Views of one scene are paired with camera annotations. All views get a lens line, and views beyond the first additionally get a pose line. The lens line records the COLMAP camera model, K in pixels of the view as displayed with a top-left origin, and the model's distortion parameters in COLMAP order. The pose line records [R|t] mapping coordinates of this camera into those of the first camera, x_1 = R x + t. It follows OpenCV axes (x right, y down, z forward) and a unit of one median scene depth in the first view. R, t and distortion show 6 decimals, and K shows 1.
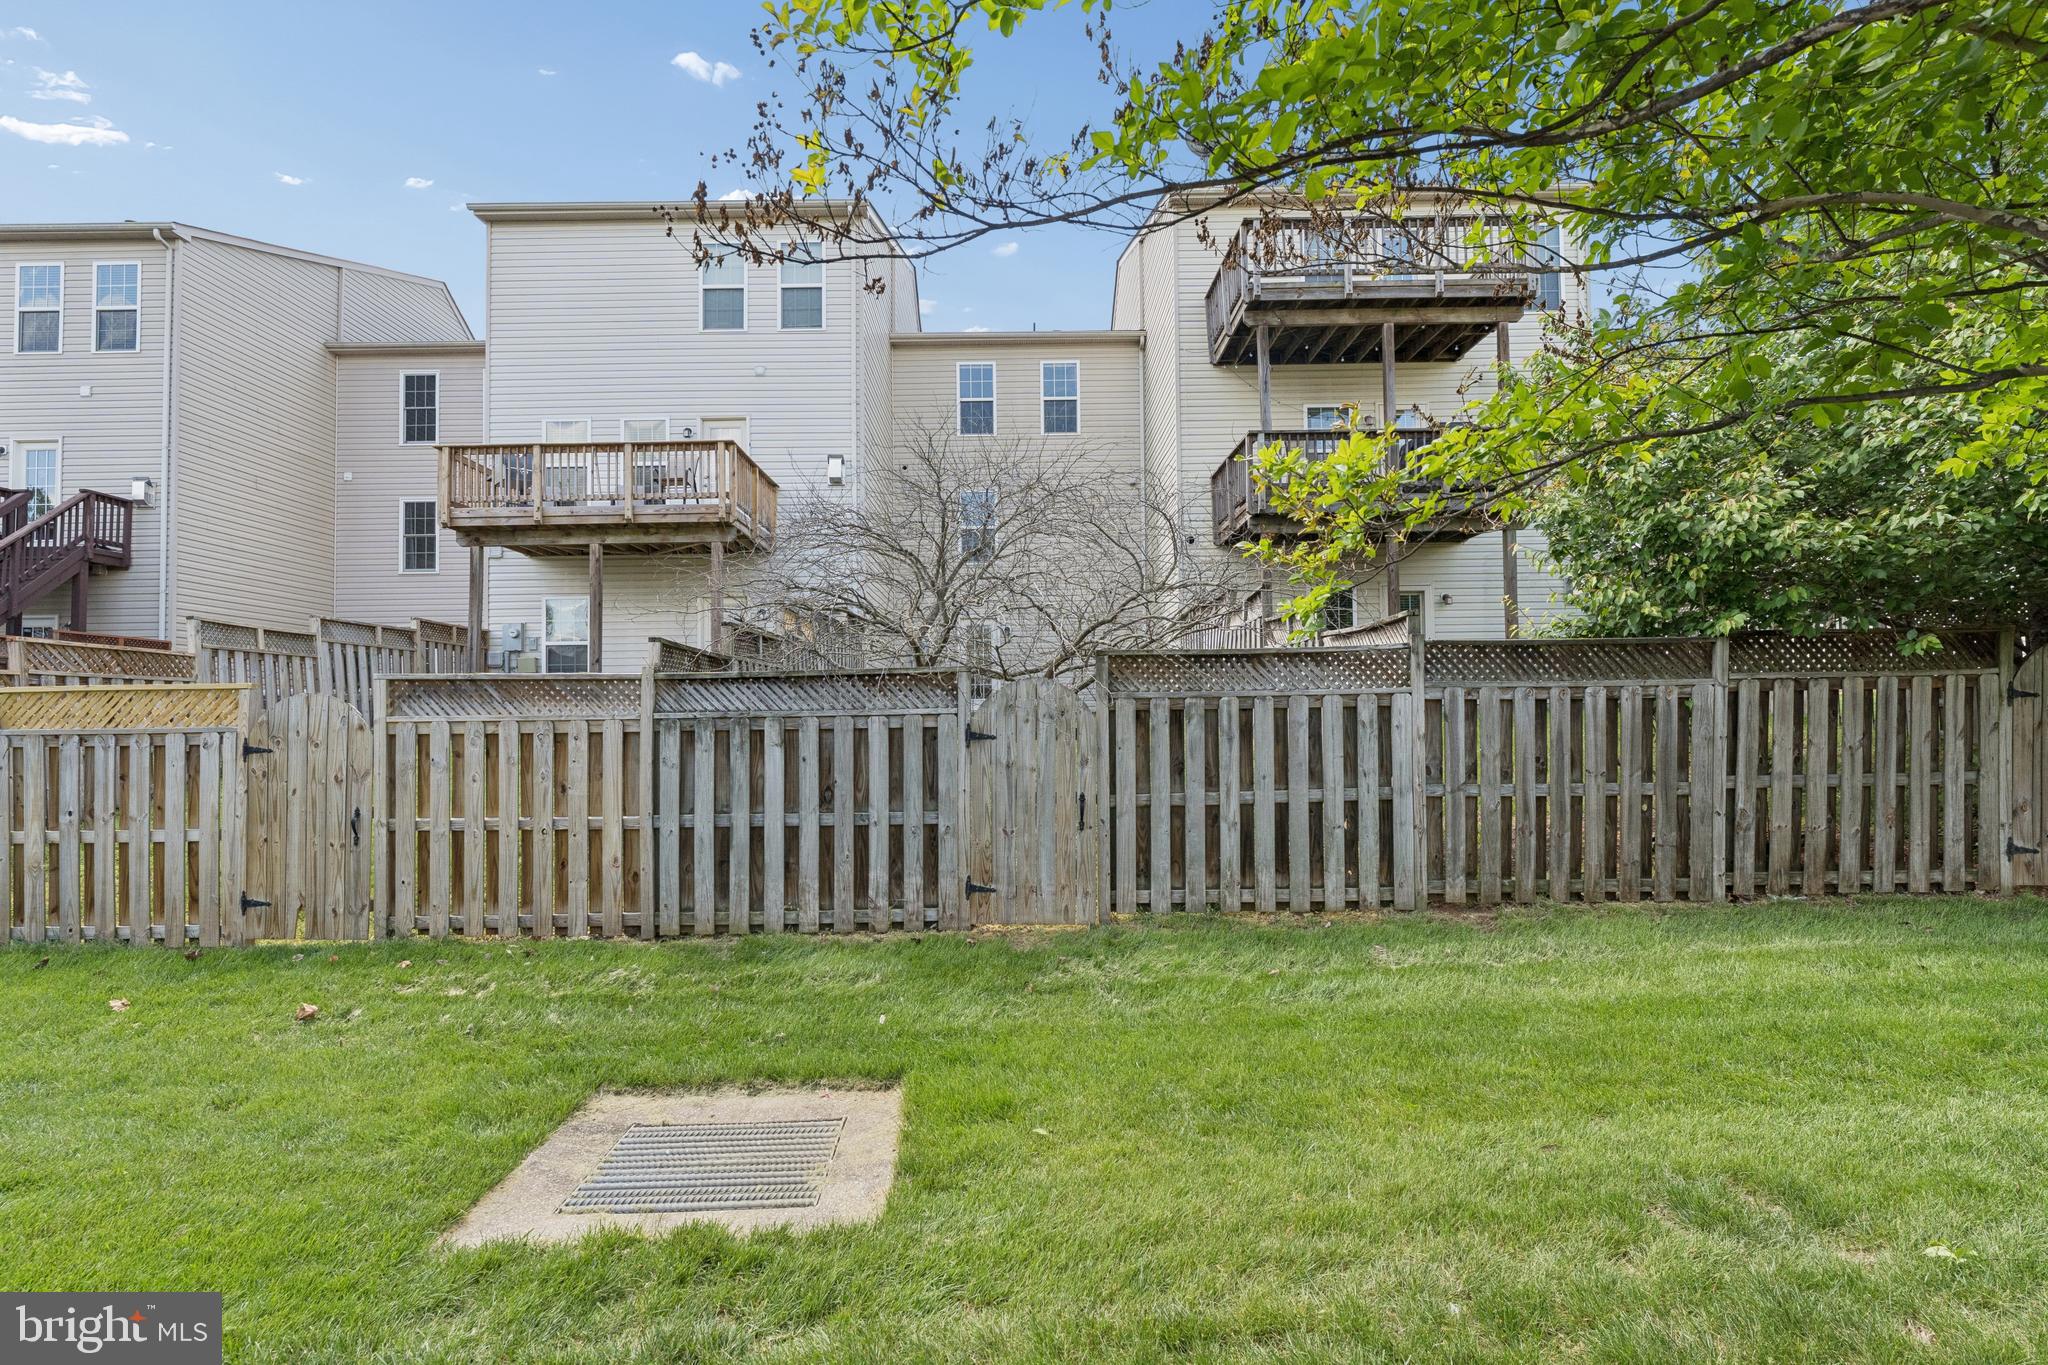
lens RADIAL K [[978.5, 0, 1014.2], [0, 978.5, 712.0], [0, 0, 1]] dist [-0.000153, -0.000799]
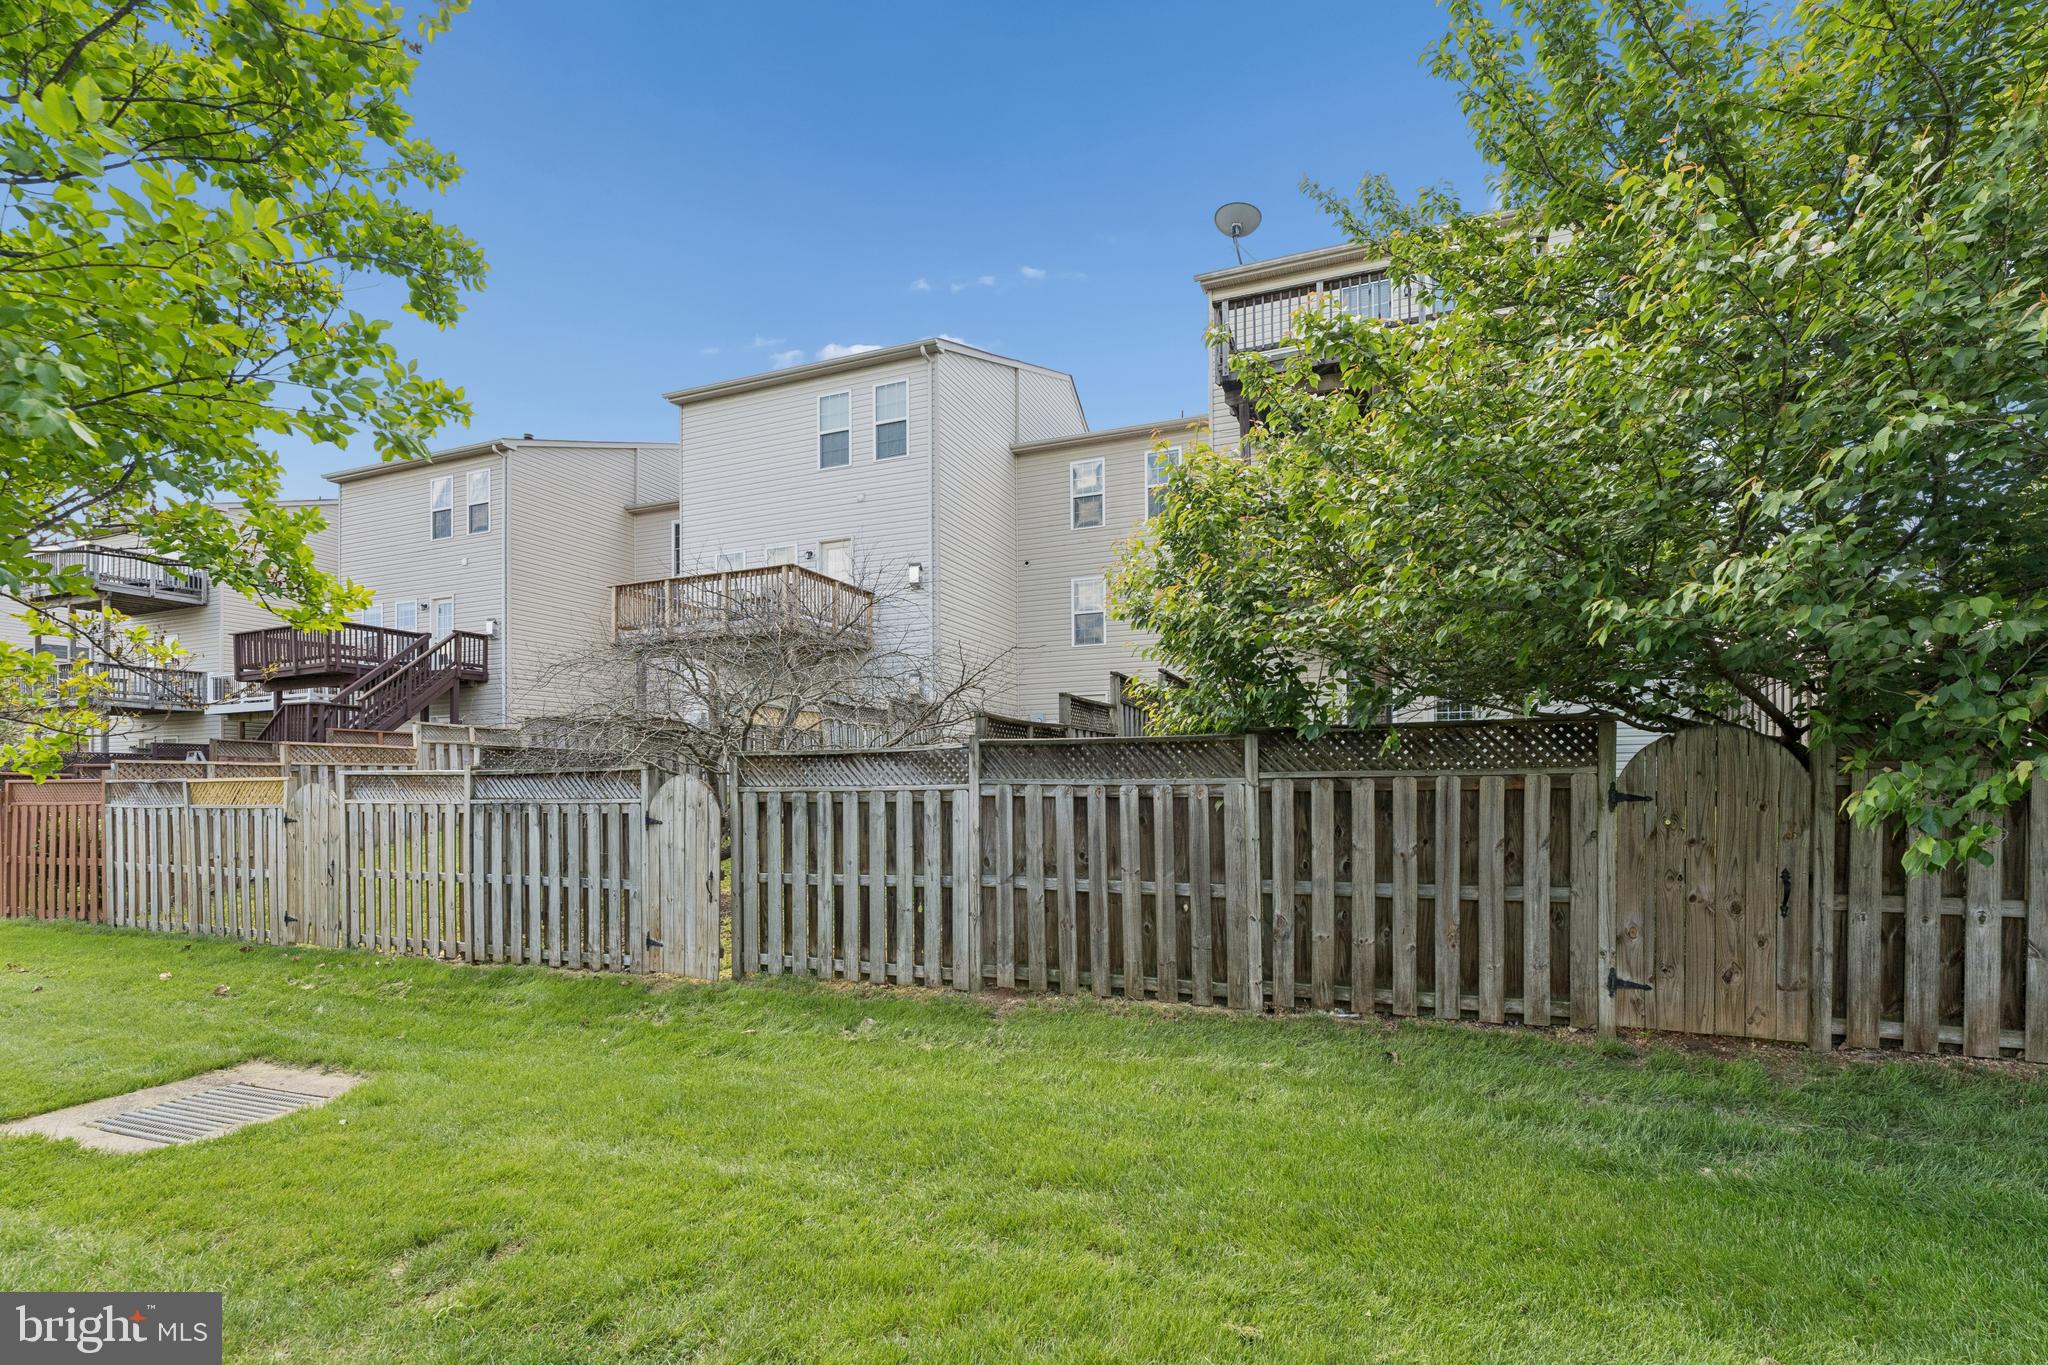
lens RADIAL K [[893.5, 0, 1029.5], [0, 893.5, 798.3], [0, 0, 1]] dist [-0.001959, -0.000122]
pose [[0.932782, 0.012081, -0.360240, 0.821905], [-0.000346, 0.999468, 0.032622, -0.041827], [0.360442, -0.030305, 0.932289, 0.110706]]
